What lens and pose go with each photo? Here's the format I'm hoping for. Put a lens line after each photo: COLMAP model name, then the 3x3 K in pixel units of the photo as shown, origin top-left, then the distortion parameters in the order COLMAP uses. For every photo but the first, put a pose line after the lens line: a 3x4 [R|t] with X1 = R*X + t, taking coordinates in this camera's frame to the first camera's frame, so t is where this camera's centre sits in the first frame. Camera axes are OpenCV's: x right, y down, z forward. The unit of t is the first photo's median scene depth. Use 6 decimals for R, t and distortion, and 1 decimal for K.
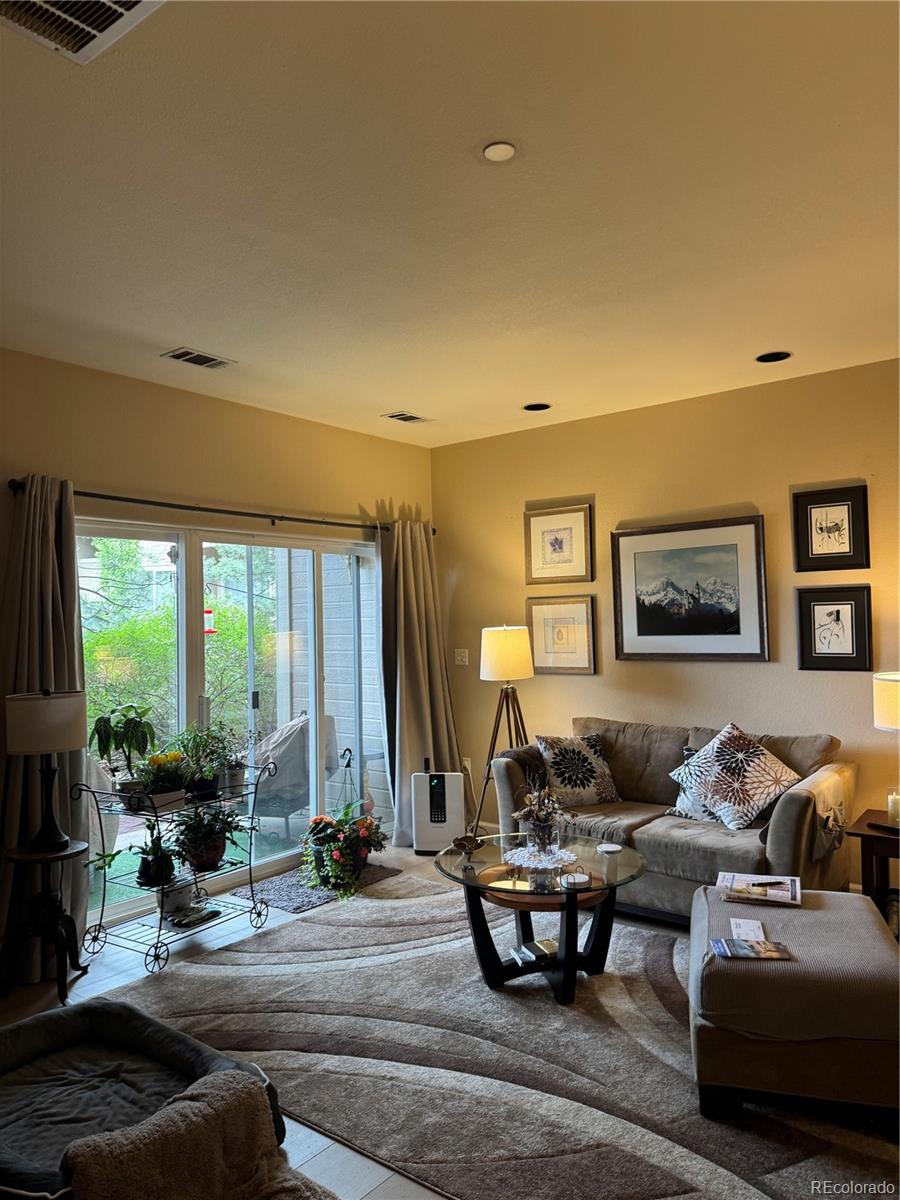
lens RADIAL K [[843.2, 0, 416.5], [0, 843.2, 599.4], [0, 0, 1]] dist [0.081535, -0.131534]
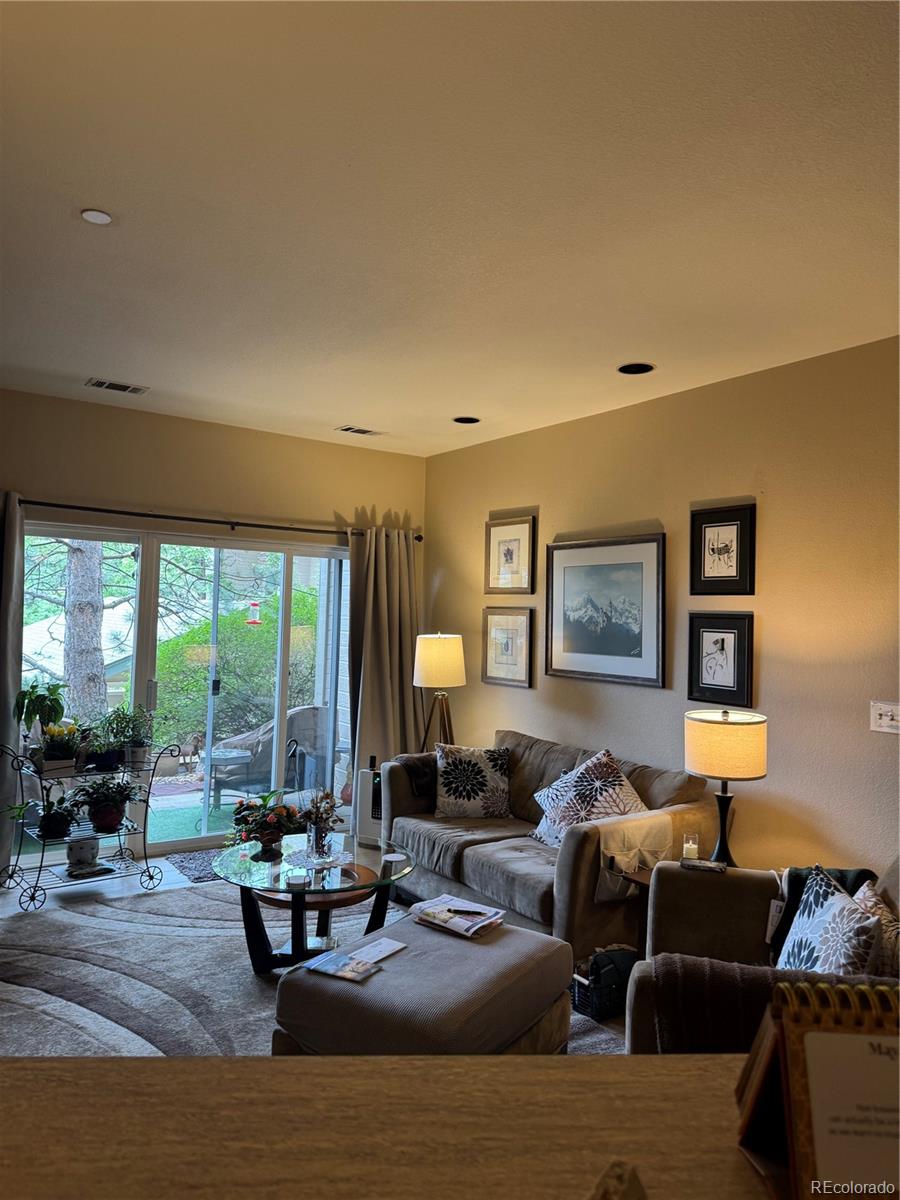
lens RADIAL K [[838.9, 0, 442.7], [0, 838.9, 588.4], [0, 0, 1]] dist [0.044849, -0.071789]
pose [[0.955381, 0.043214, -0.292197, 0.454511], [-0.044427, 0.999010, 0.002488, -0.029509], [0.292015, 0.010604, 0.956355, 0.037322]]
